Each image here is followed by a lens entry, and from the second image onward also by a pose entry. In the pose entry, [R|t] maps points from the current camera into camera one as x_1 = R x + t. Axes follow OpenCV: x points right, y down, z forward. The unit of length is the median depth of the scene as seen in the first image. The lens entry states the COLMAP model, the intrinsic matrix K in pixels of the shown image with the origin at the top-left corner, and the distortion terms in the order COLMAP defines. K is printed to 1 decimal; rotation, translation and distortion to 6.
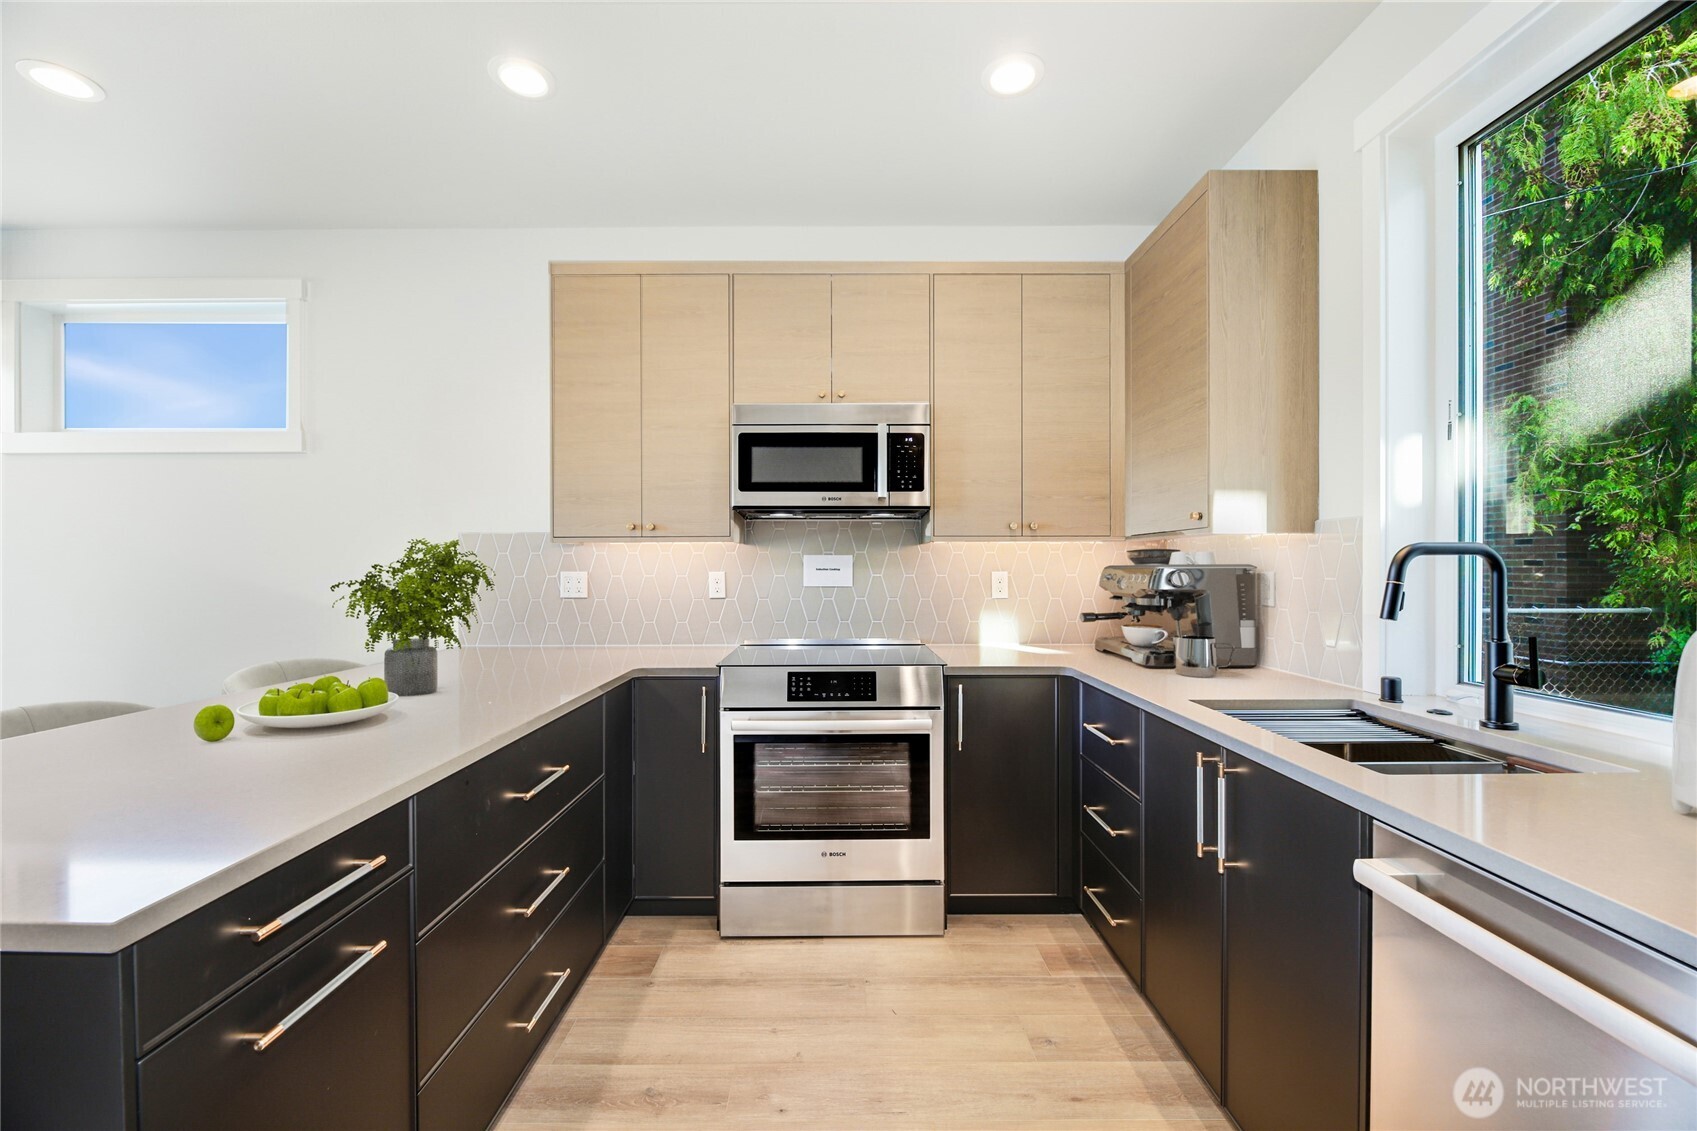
lens RADIAL K [[689.9, 0, 845.9], [0, 689.9, 568.9], [0, 0, 1]] dist [0.001292, -0.000025]
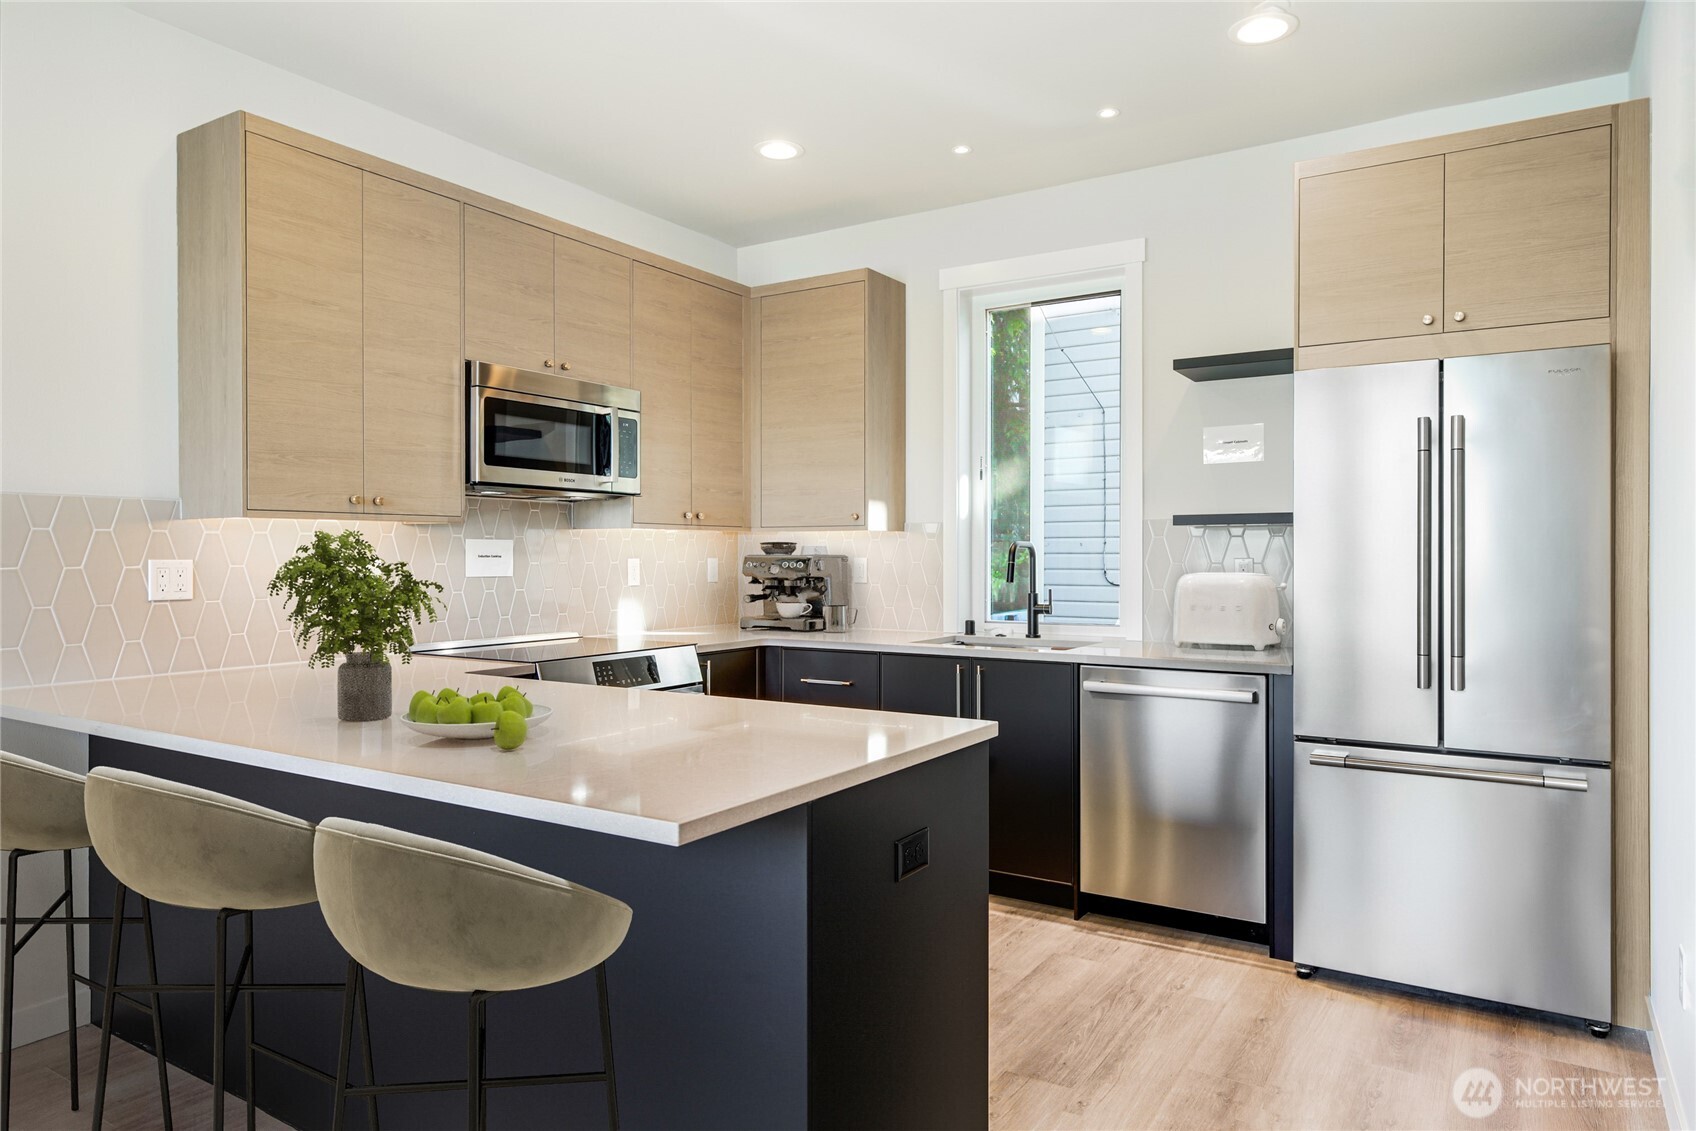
lens RADIAL K [[1072.5, 0, 846.2], [0, 1072.5, 561.1], [0, 0, 1]] dist [0.023050, -0.001487]
pose [[0.531357, -0.002847, 0.847143, -1.023422], [-0.000881, 0.999992, 0.003913, 0.001279], [-0.847148, -0.002826, 0.531350, -0.086116]]
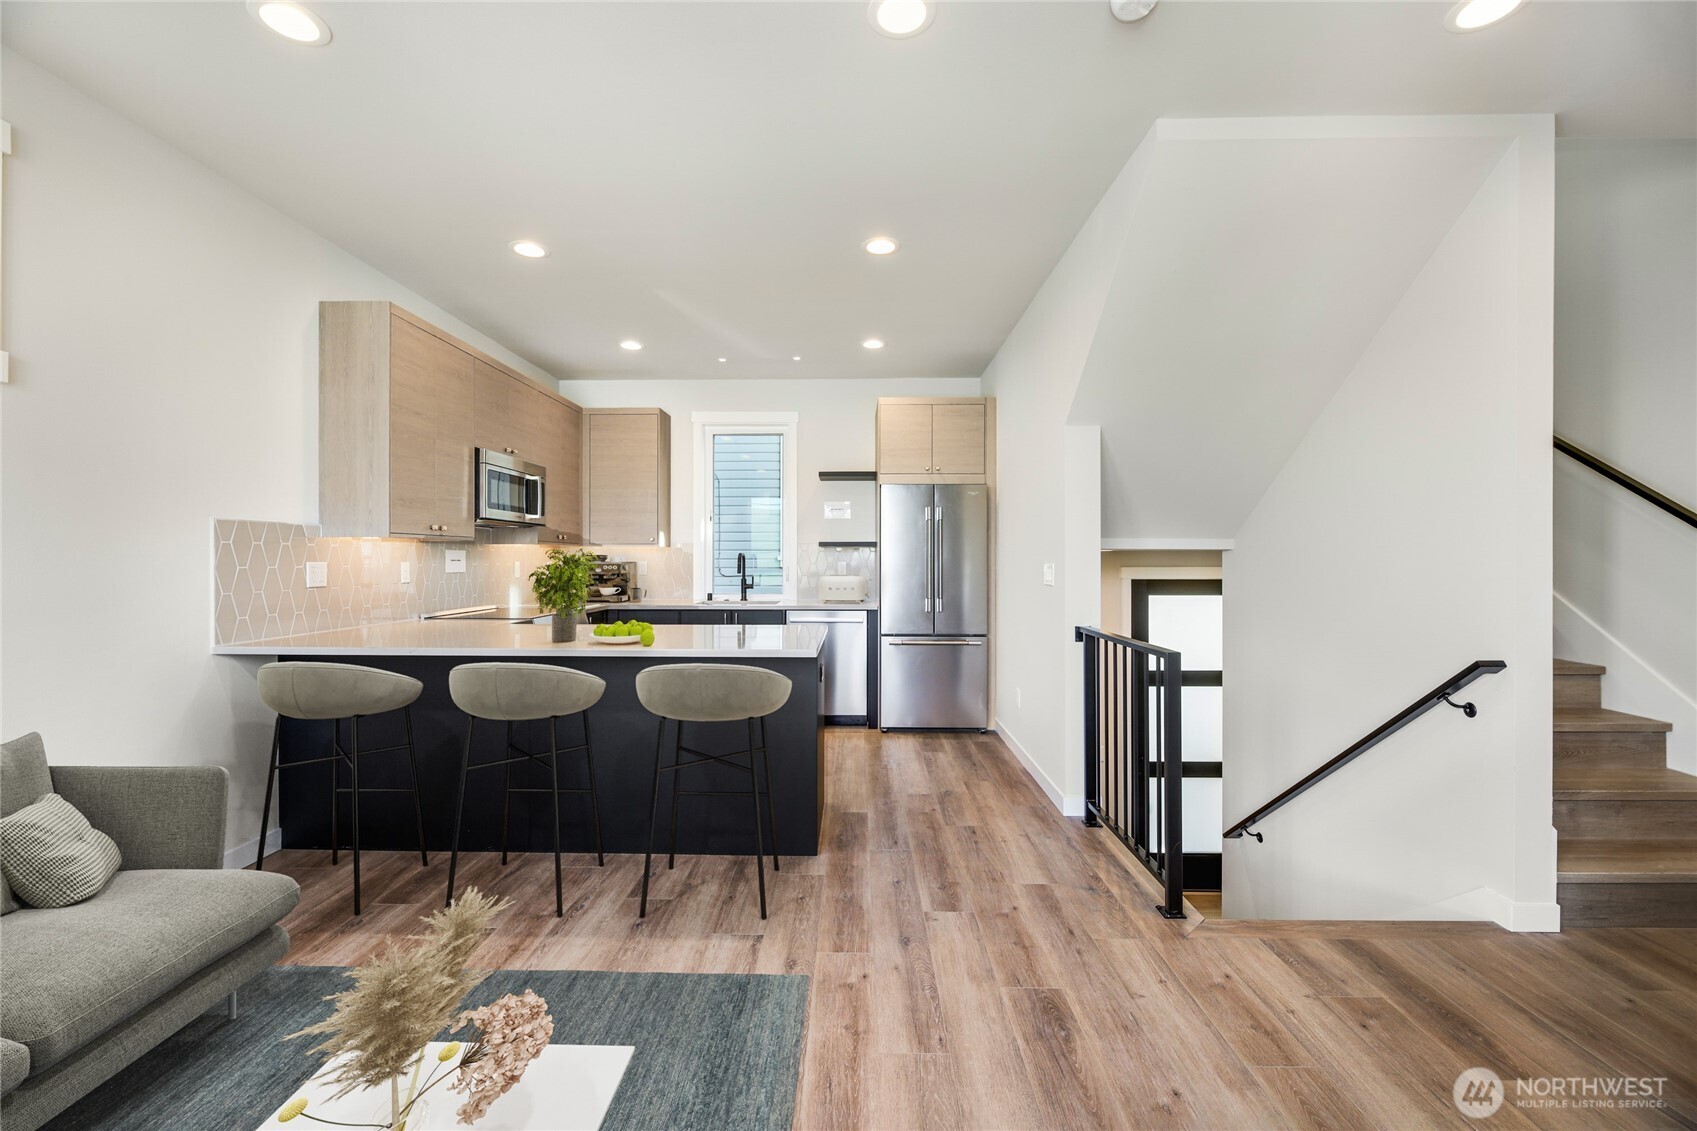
lens RADIAL K [[689.9, 0, 846.6], [0, 689.9, 563.6], [0, 0, 1]] dist [0.001292, -0.000025]
pose [[0.010998, -0.002049, 0.999937, -1.602805], [0.000730, 0.999998, 0.002041, 0.005345], [-0.999939, 0.000708, 0.011000, 0.201605]]
